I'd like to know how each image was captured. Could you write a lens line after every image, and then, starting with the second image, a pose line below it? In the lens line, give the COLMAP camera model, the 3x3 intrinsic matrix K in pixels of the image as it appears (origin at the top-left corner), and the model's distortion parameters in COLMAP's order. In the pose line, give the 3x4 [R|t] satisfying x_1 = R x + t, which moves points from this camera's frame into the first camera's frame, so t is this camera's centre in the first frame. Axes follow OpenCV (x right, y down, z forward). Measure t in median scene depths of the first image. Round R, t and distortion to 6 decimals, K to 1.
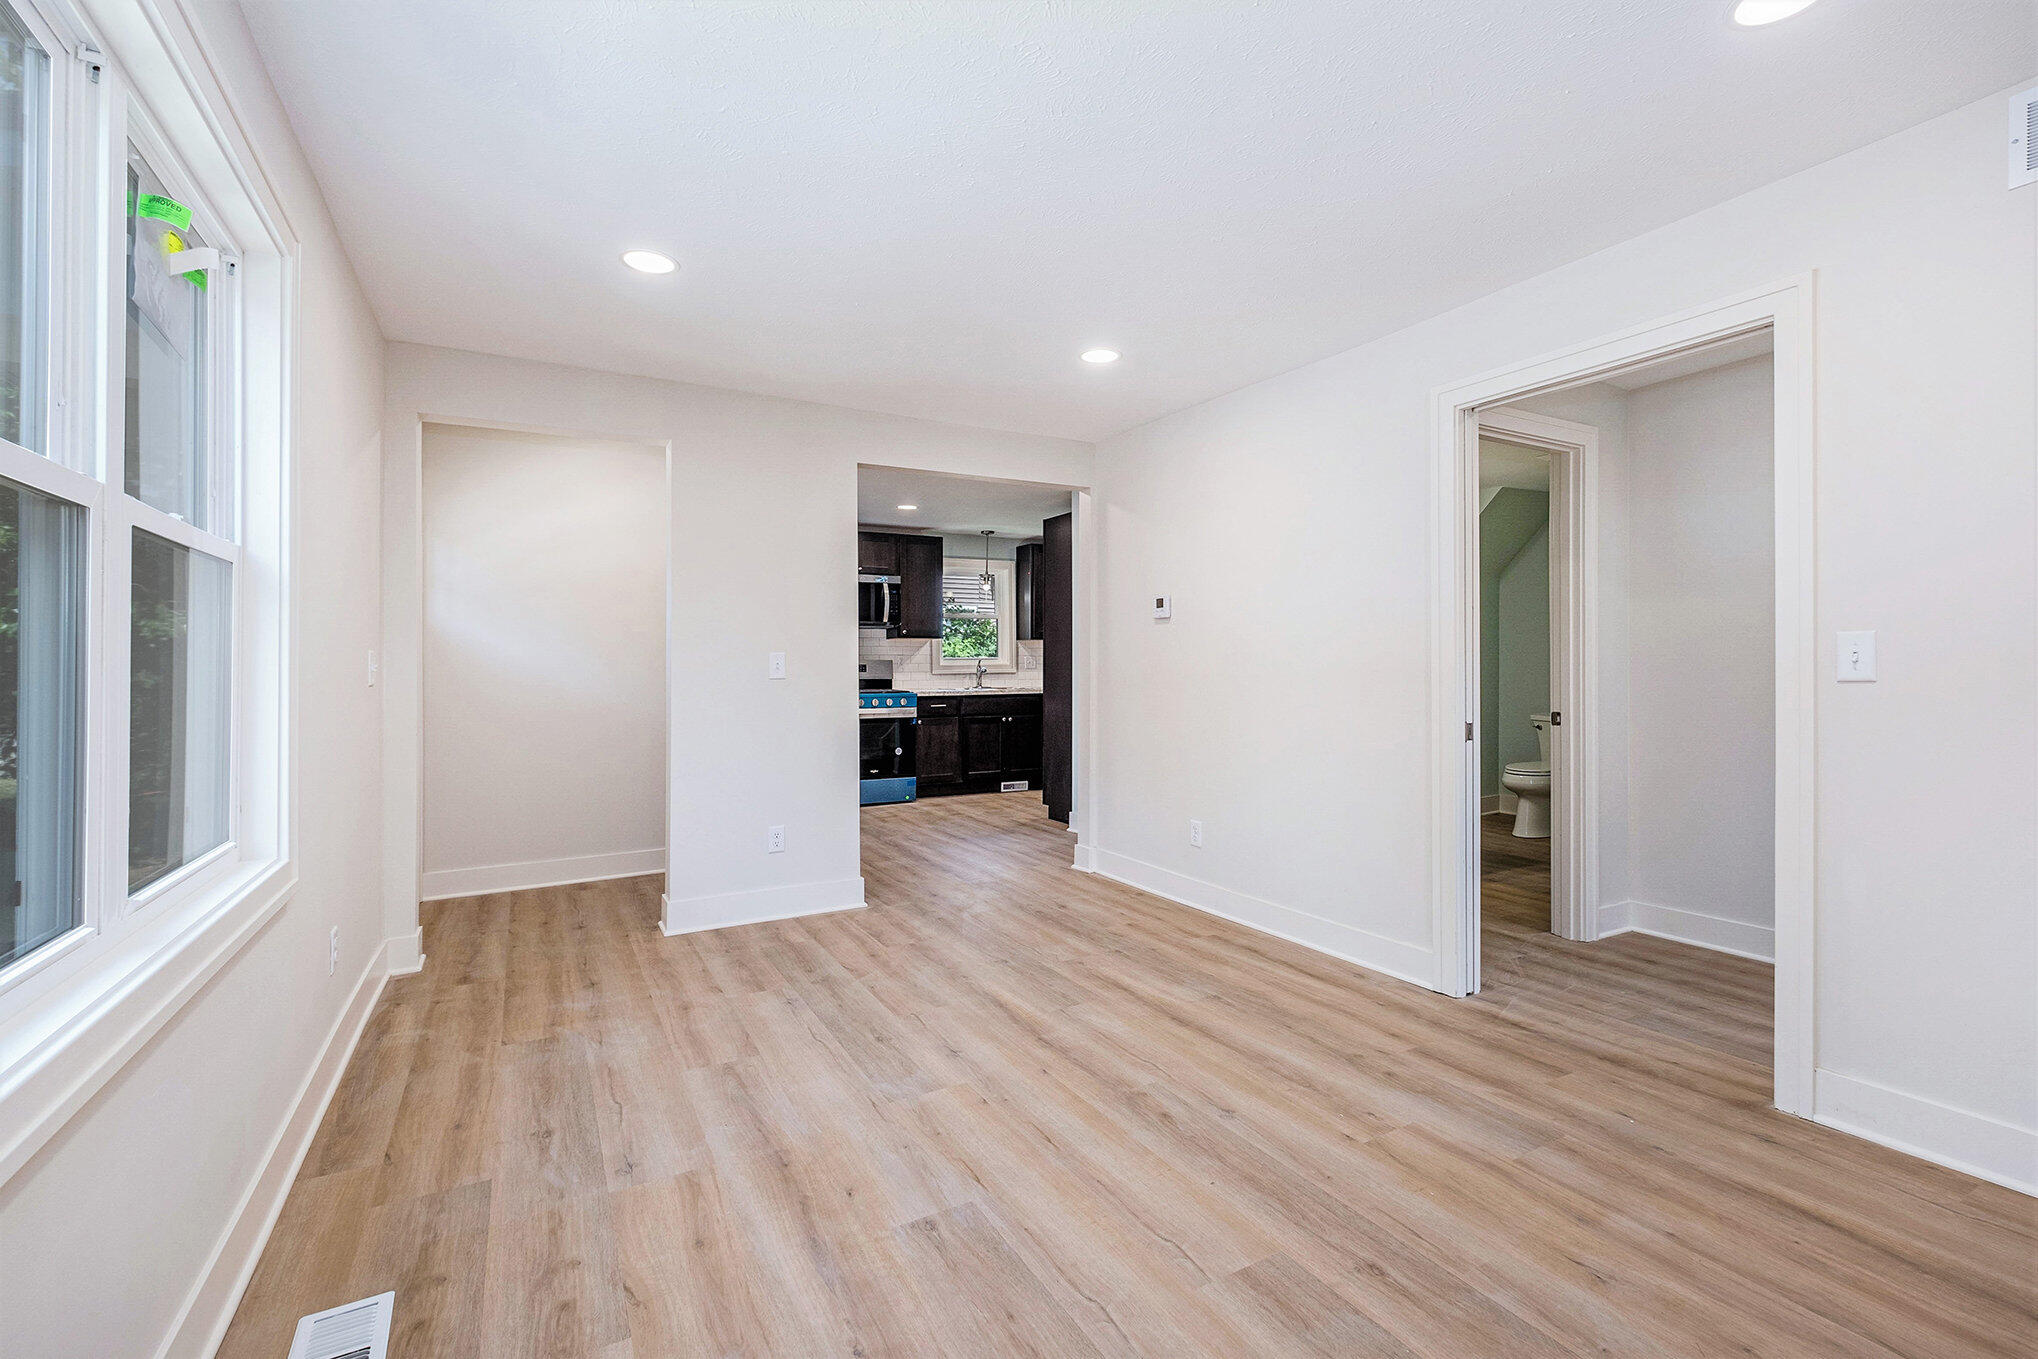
lens RADIAL K [[883.5, 0, 1009.0], [0, 883.5, 670.9], [0, 0, 1]] dist [0.000385, -0.000367]
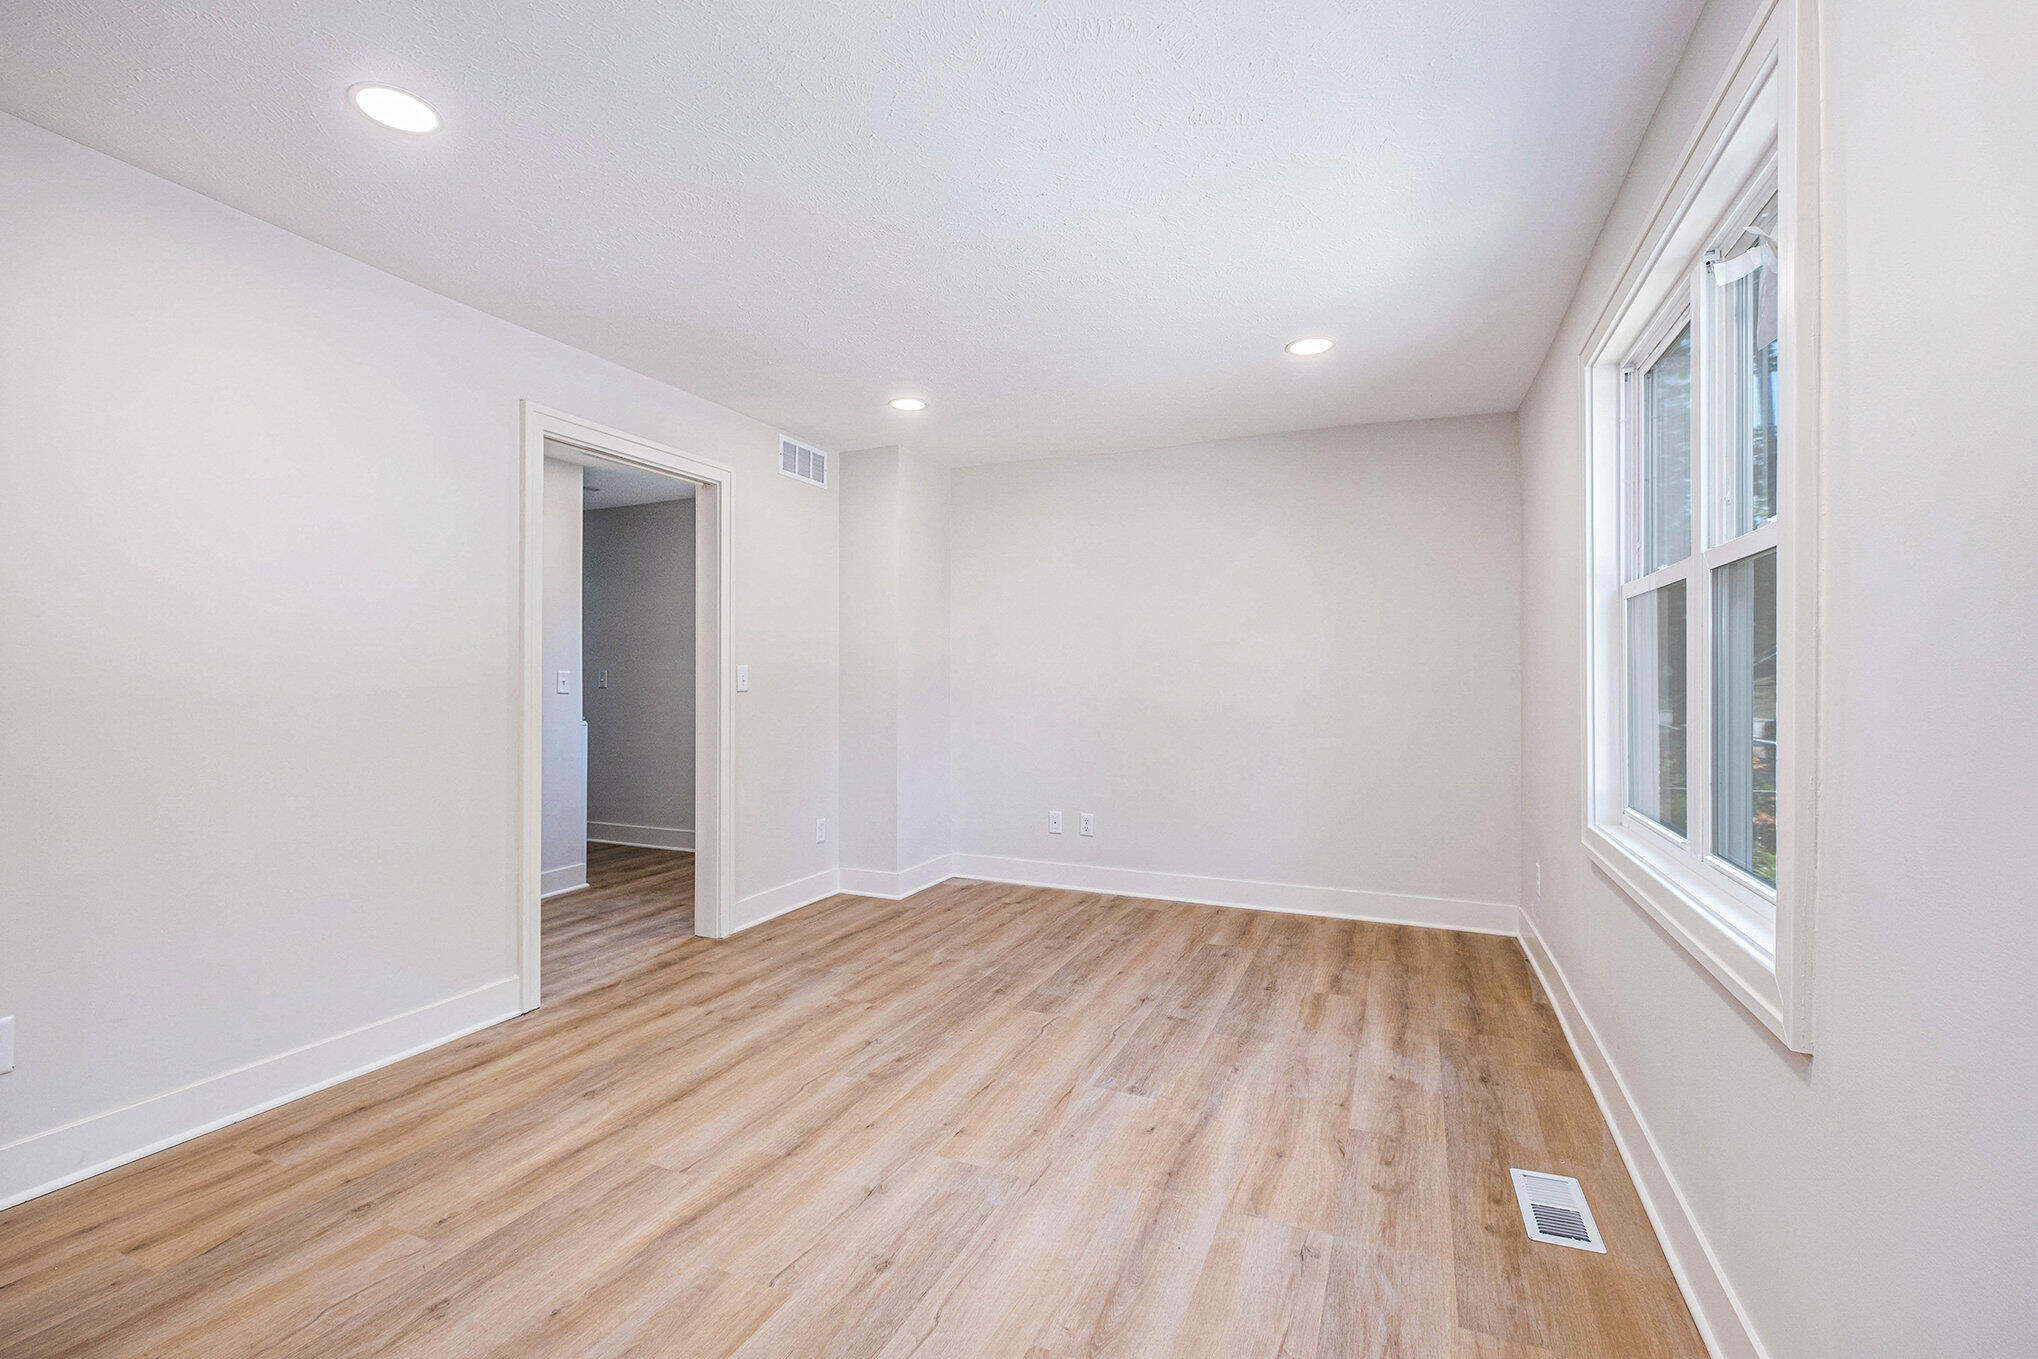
lens RADIAL K [[883.5, 0, 1012.2], [0, 883.5, 678.5], [0, 0, 1]] dist [0.000385, -0.000367]
pose [[-0.601131, 0.005490, 0.799132, -0.839238], [0.001550, 0.999983, -0.005704, -0.004589], [-0.799149, -0.002190, -0.601129, 1.537872]]
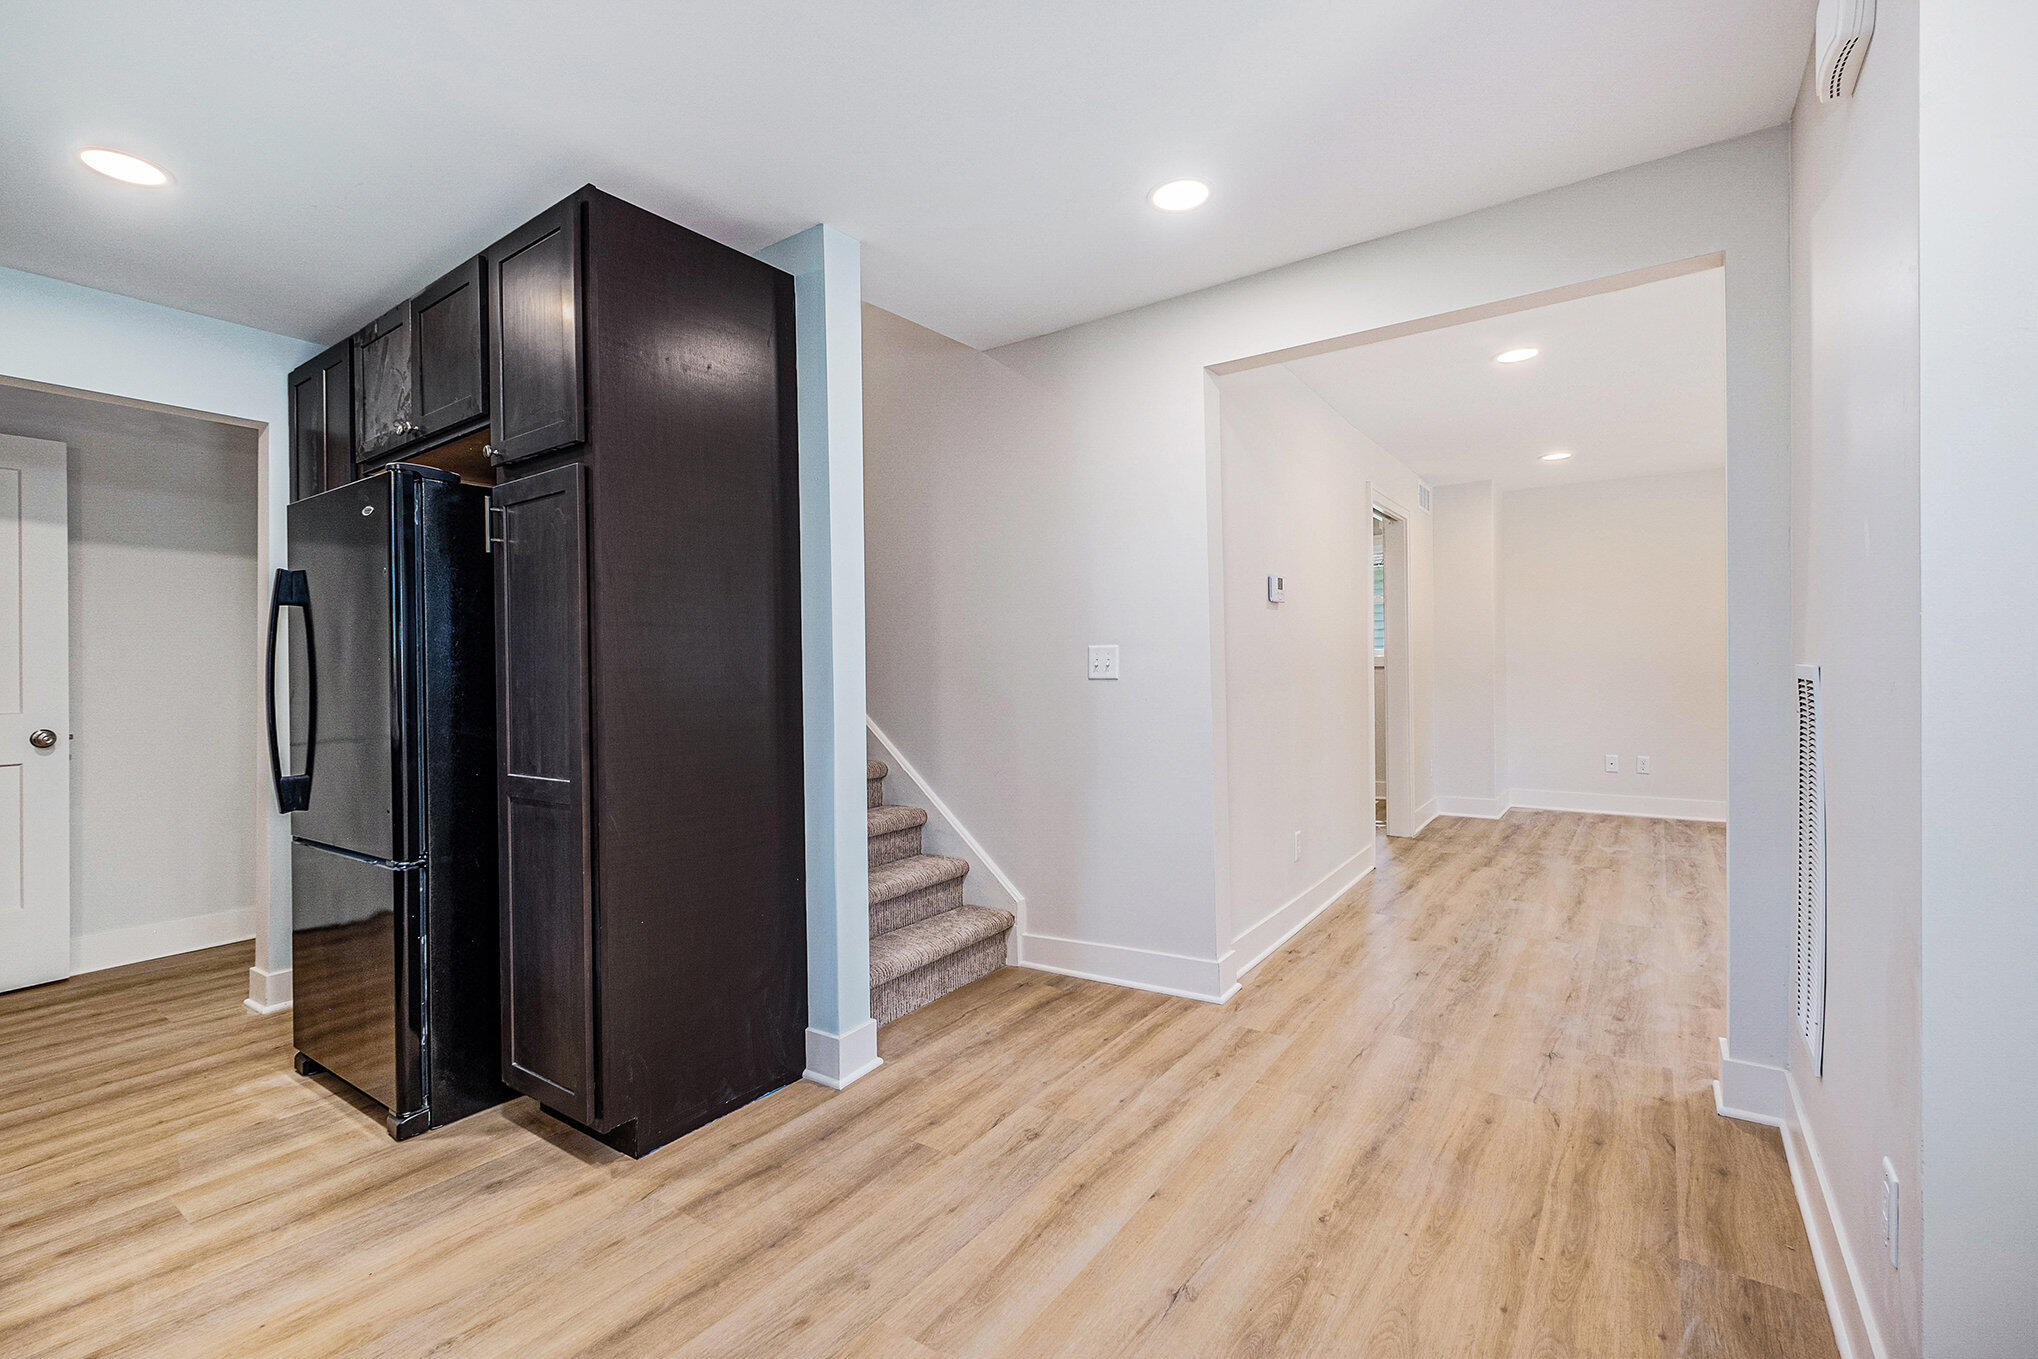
lens RADIAL K [[883.5, 0, 1014.1], [0, 883.5, 681.4], [0, 0, 1]] dist [0.000385, -0.000367]
pose [[-0.436809, 0.006780, 0.899529, -0.845407], [0.020812, 0.999780, 0.002571, 0.017416], [-0.899313, 0.019844, -0.436854, 2.960717]]
